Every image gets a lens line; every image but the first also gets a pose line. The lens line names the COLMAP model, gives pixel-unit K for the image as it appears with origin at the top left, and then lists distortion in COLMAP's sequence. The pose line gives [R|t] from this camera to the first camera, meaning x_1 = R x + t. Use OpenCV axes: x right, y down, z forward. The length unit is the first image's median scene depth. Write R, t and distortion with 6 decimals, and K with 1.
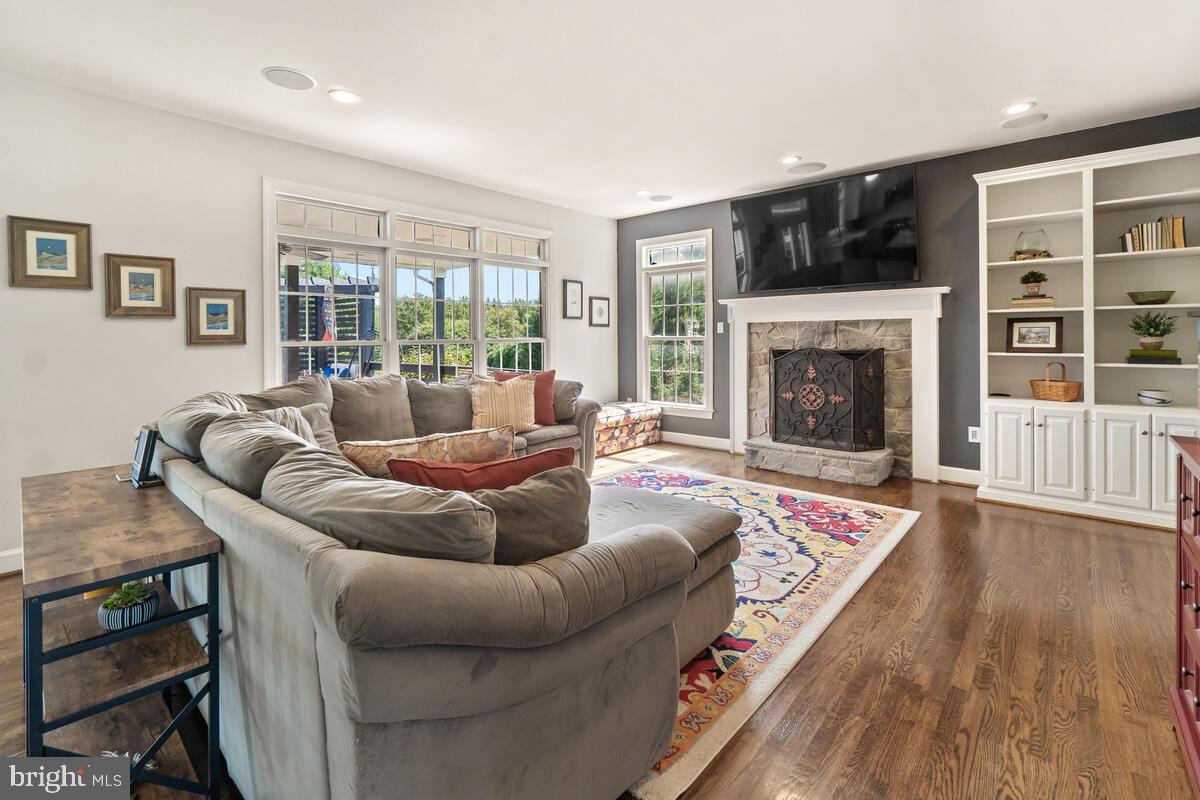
lens RADIAL K [[542.7, 0, 589.6], [0, 542.7, 342.3], [0, 0, 1]] dist [-0.005186, -0.000261]
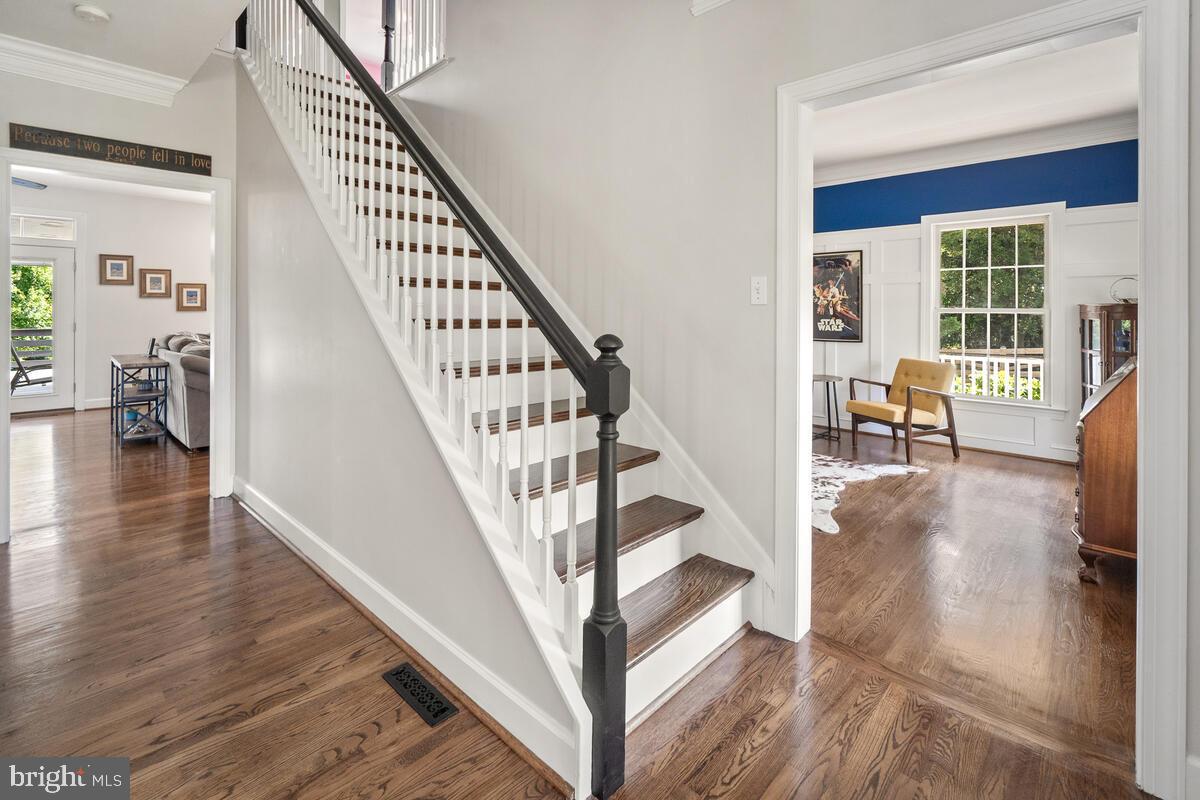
lens RADIAL K [[542.7, 0, 578.8], [0, 542.7, 313.1], [0, 0, 1]] dist [-0.005186, -0.000261]
pose [[0.998786, 0.011869, -0.047816, 0.679560], [-0.011859, 0.999930, 0.000493, -0.004223], [0.047818, 0.000074, 0.998856, -0.759018]]
